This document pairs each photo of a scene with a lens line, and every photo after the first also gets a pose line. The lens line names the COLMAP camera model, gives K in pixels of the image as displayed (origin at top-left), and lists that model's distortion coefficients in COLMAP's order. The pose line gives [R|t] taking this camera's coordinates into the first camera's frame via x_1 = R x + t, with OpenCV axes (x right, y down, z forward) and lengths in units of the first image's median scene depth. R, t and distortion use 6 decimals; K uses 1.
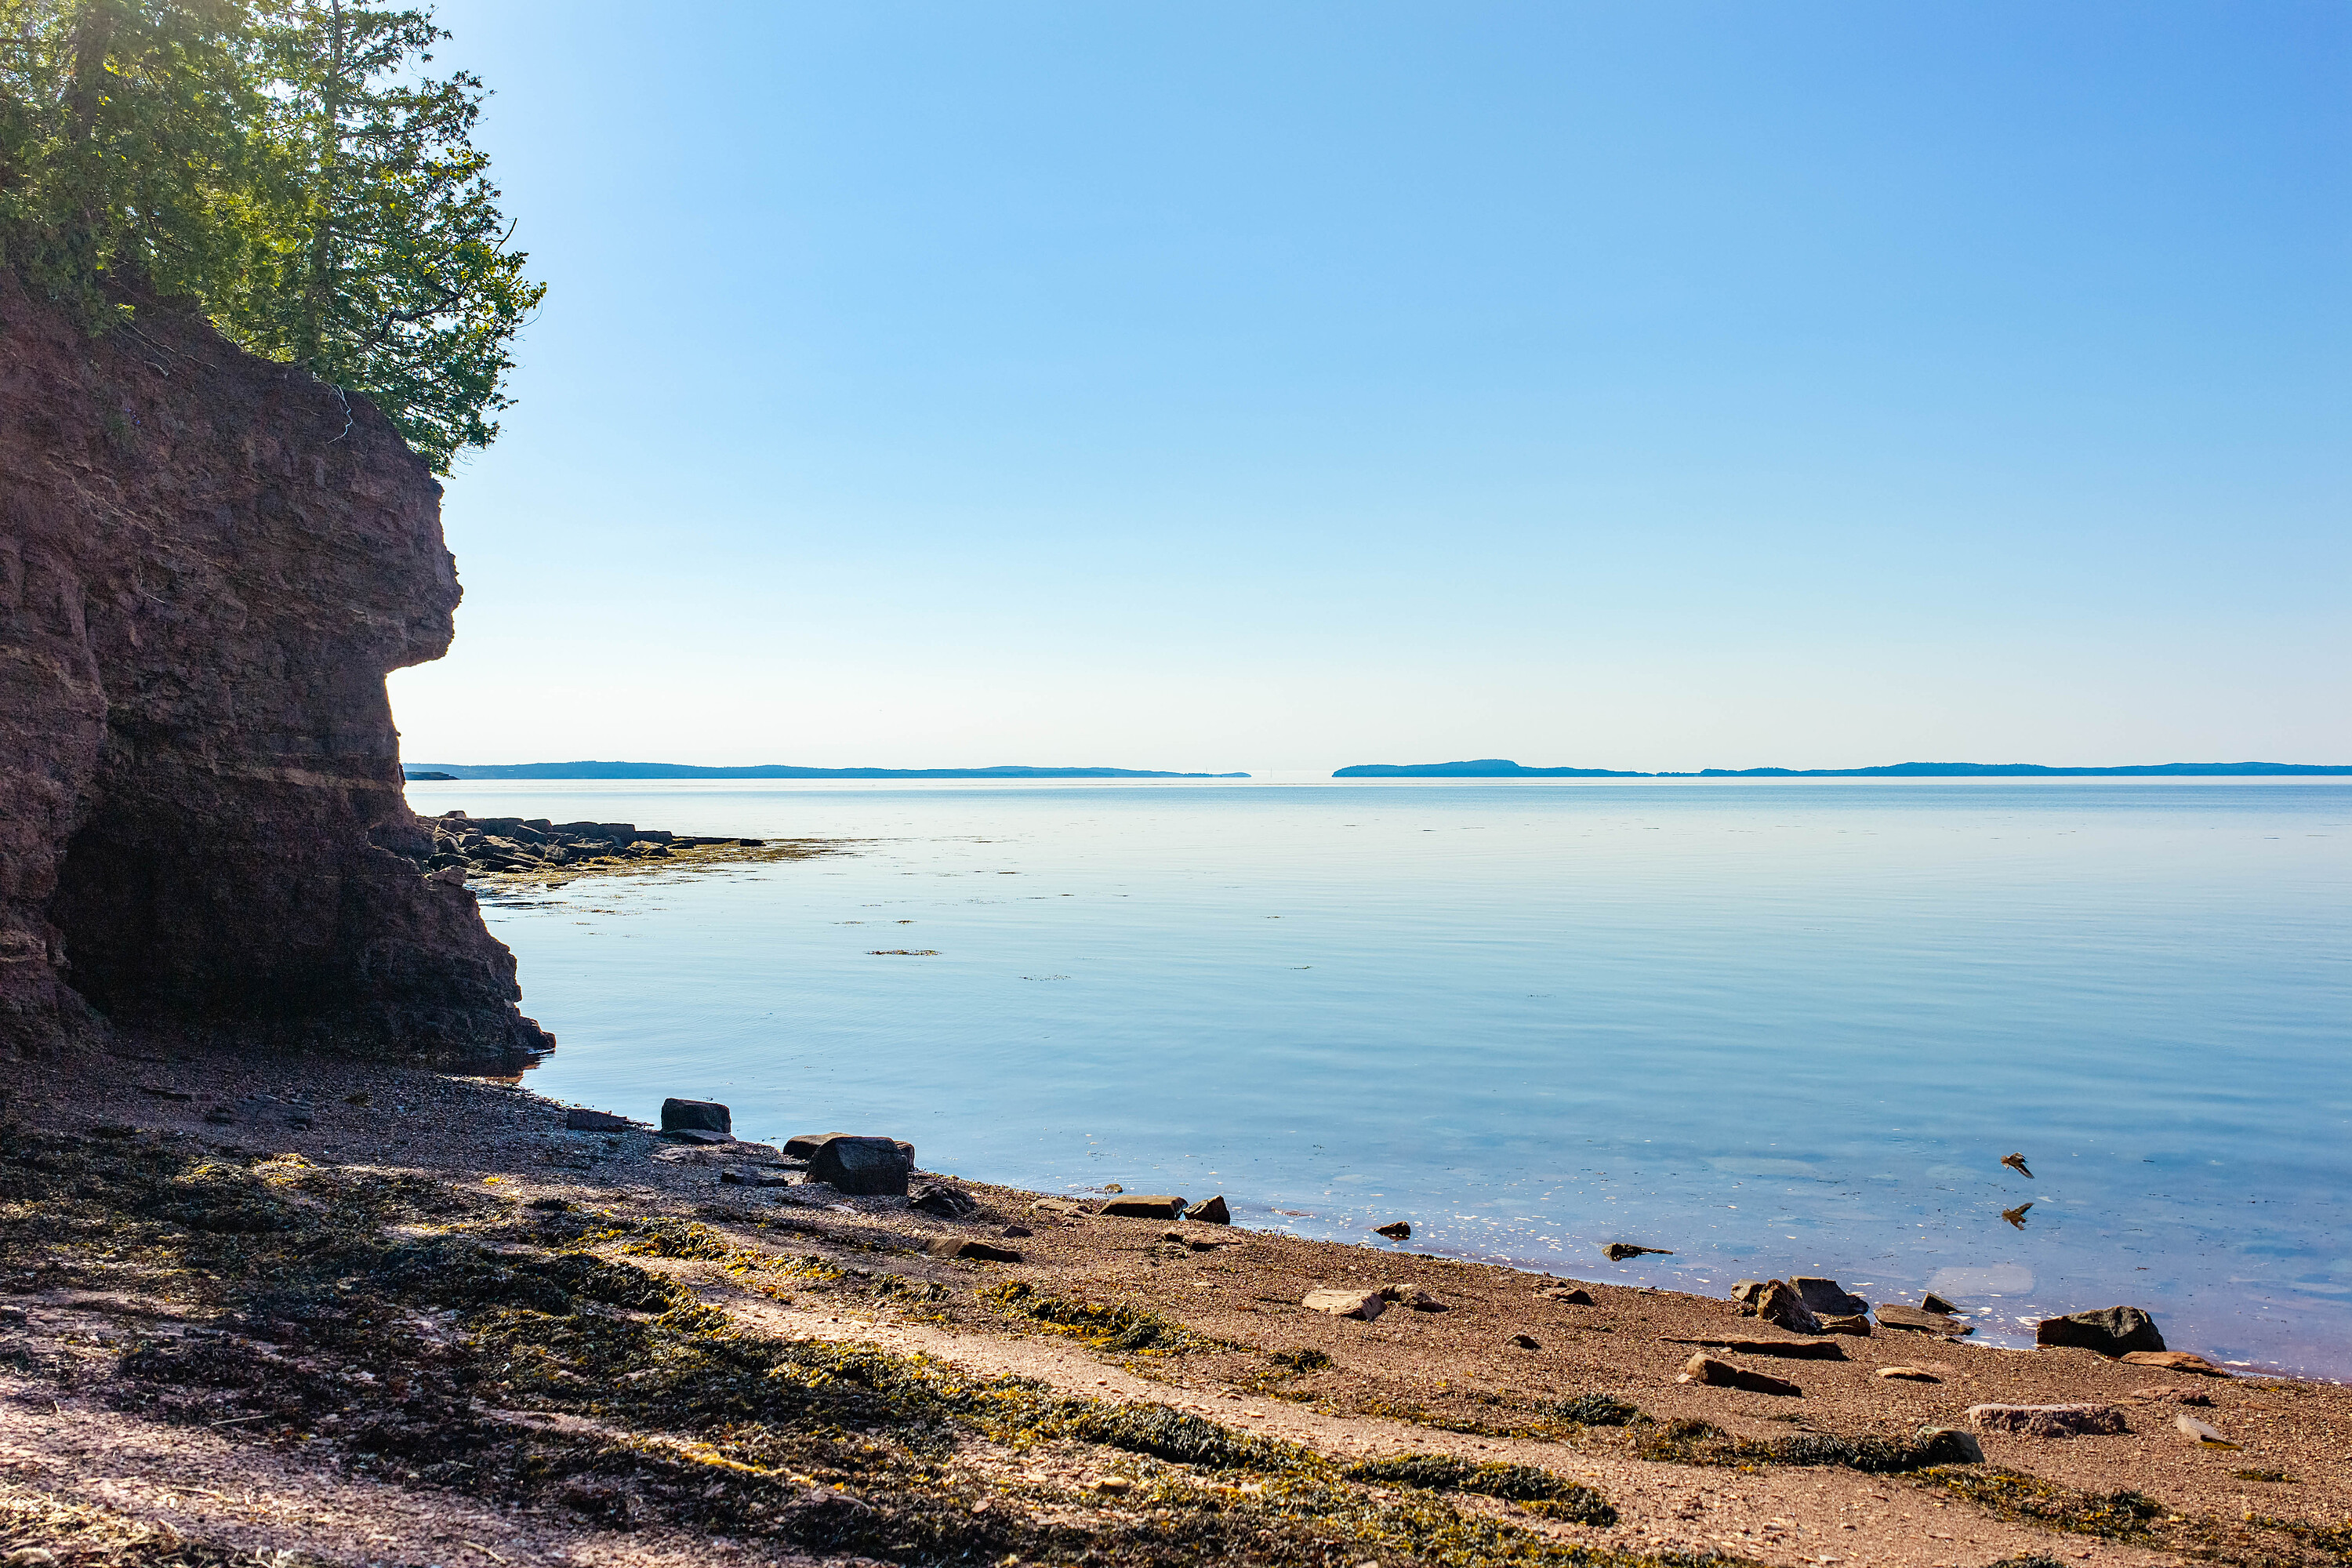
lens RADIAL K [[1880.7, 0, 1176.0], [0, 1880.7, 784.0], [0, 0, 1]] dist [0.006843, -0.010417]
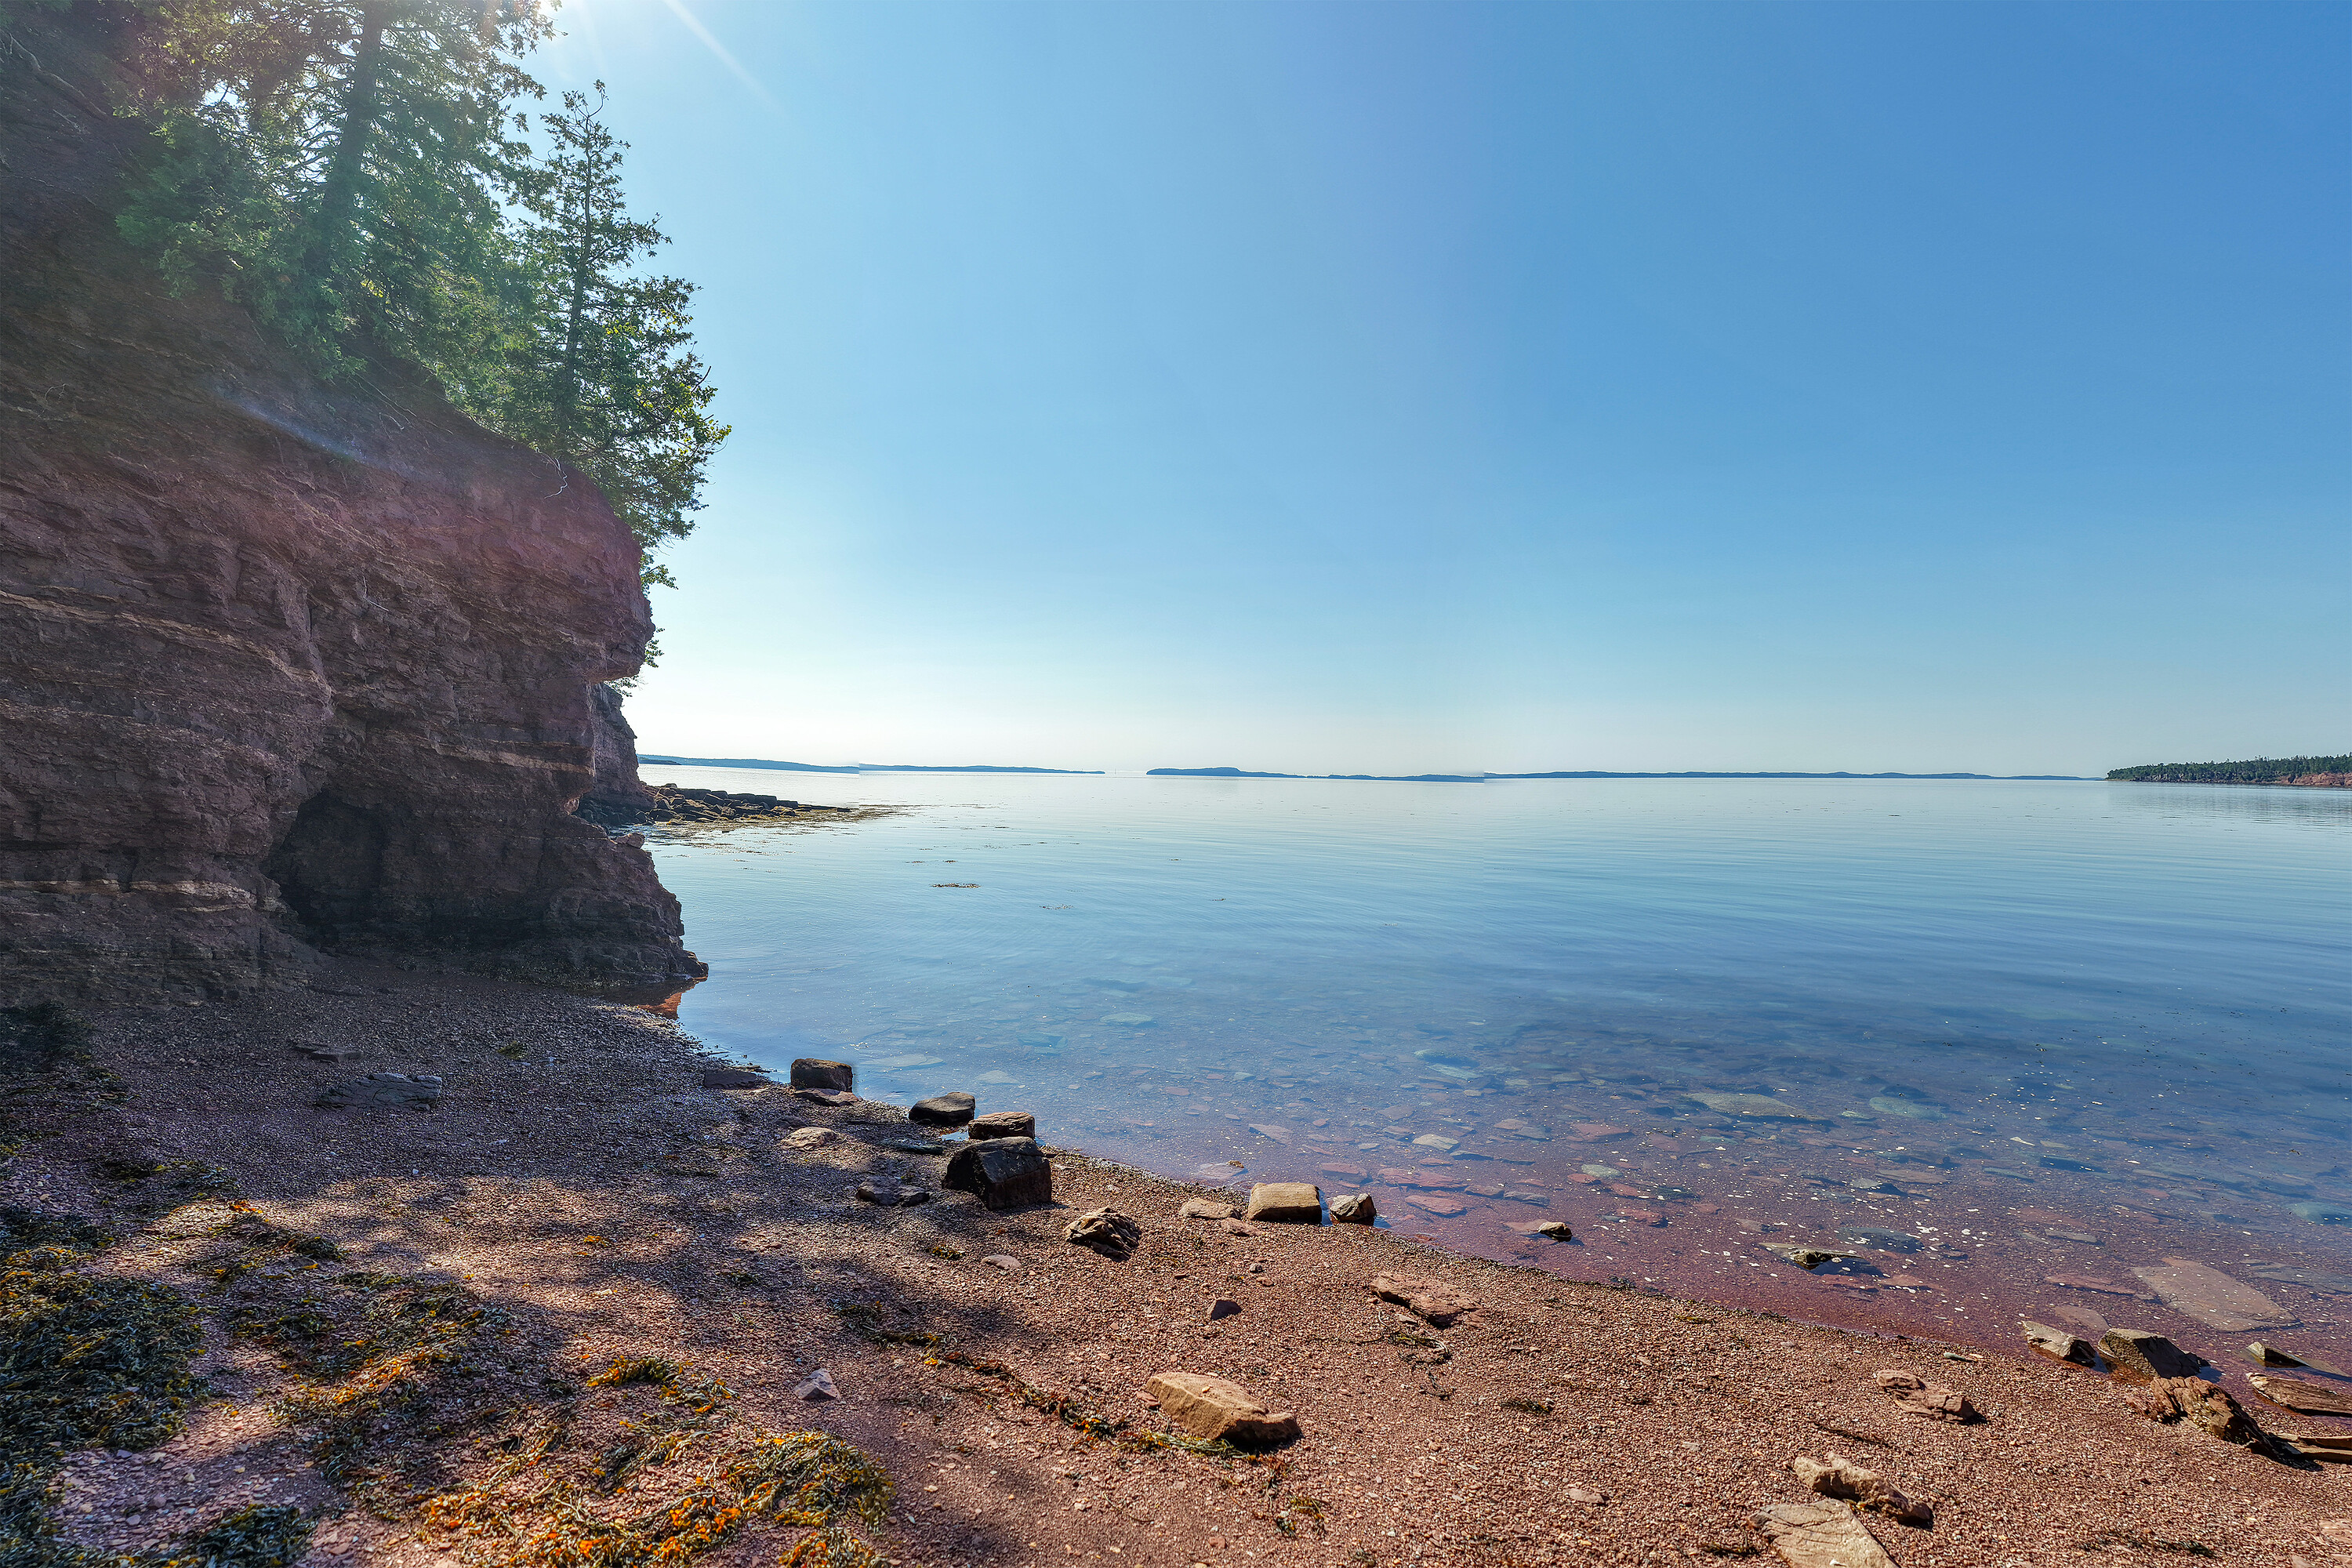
lens RADIAL K [[1040.0, 0, 1176.0], [0, 1040.0, 784.0], [0, 0, 1]] dist [-0.011279, -0.000116]
pose [[0.995315, 0.043578, 0.086303, -0.211539], [-0.043270, 0.999049, -0.005434, -0.007829], [-0.086457, 0.001674, 0.996254, 0.727699]]
